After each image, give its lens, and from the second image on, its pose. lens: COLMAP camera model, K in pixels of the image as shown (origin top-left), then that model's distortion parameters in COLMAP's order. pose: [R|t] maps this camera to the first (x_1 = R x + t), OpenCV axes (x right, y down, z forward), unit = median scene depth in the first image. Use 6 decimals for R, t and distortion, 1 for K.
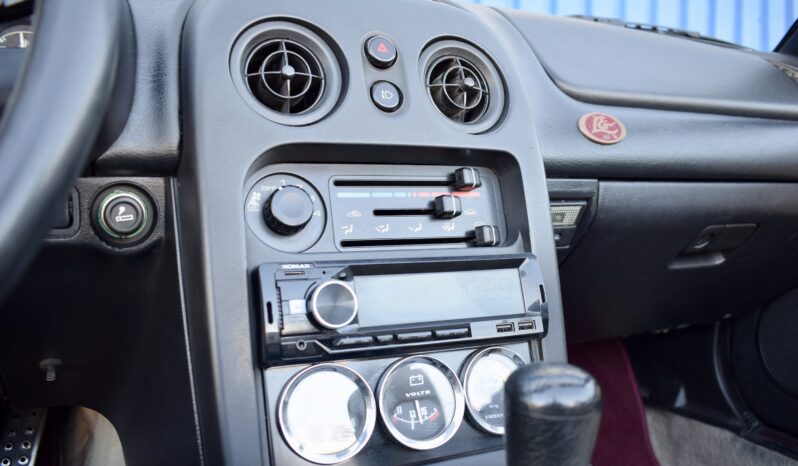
lens RADIAL K [[685.6, 0, 399.0], [0, 685.6, 233.0], [0, 0, 1]] dist [-0.071198, 0.000246]
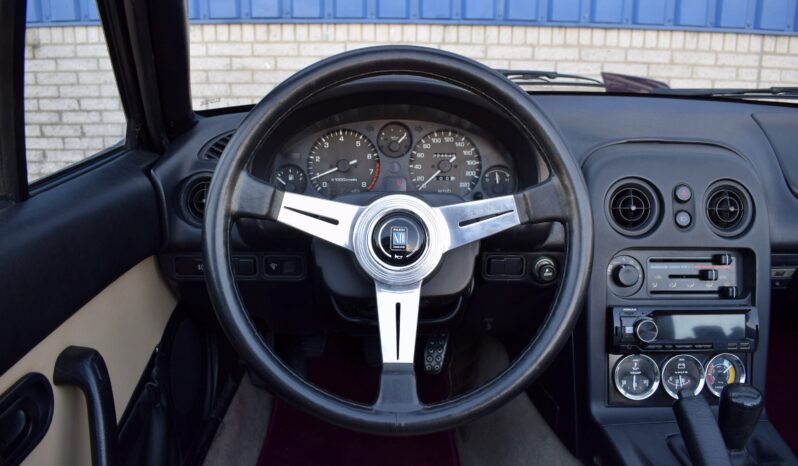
lens RADIAL K [[613.5, 0, 399.9], [0, 613.5, 244.6], [0, 0, 1]] dist [-0.096896, 0.008726]
pose [[0.917296, 0.108683, -0.383088, -0.093954], [-0.035717, 0.980611, 0.192680, -0.424115], [0.396602, -0.163061, 0.903392, -0.830530]]
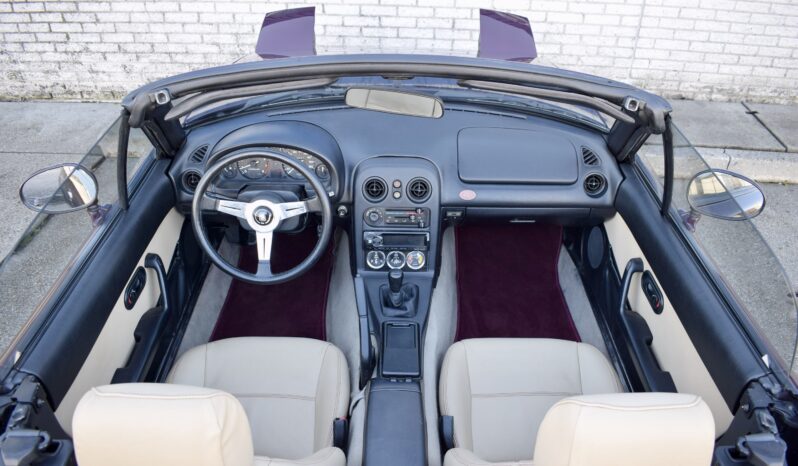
lens RADIAL K [[613.5, 0, 399.9], [0, 613.5, 244.6], [0, 0, 1]] dist [-0.096896, 0.008726]
pose [[0.908833, 0.240054, -0.341170, 1.409200], [-0.044436, 0.868894, 0.493000, -1.855102], [0.414788, -0.432895, 0.800346, -2.262901]]
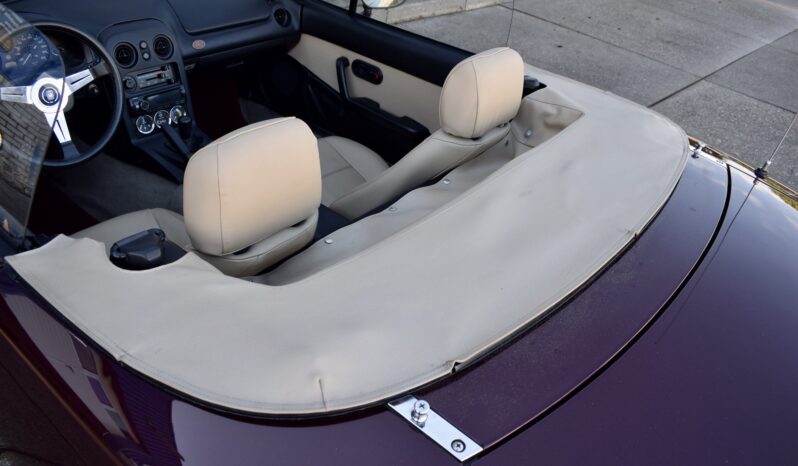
lens RADIAL K [[613.5, 0, 399.9], [0, 613.5, 244.6], [0, 0, 1]] dist [-0.096896, 0.008726]
pose [[0.898475, -0.176975, 0.401774, -0.323355], [-0.064581, 0.851919, 0.519676, -1.317205], [-0.434249, -0.492863, 0.753999, -3.395834]]
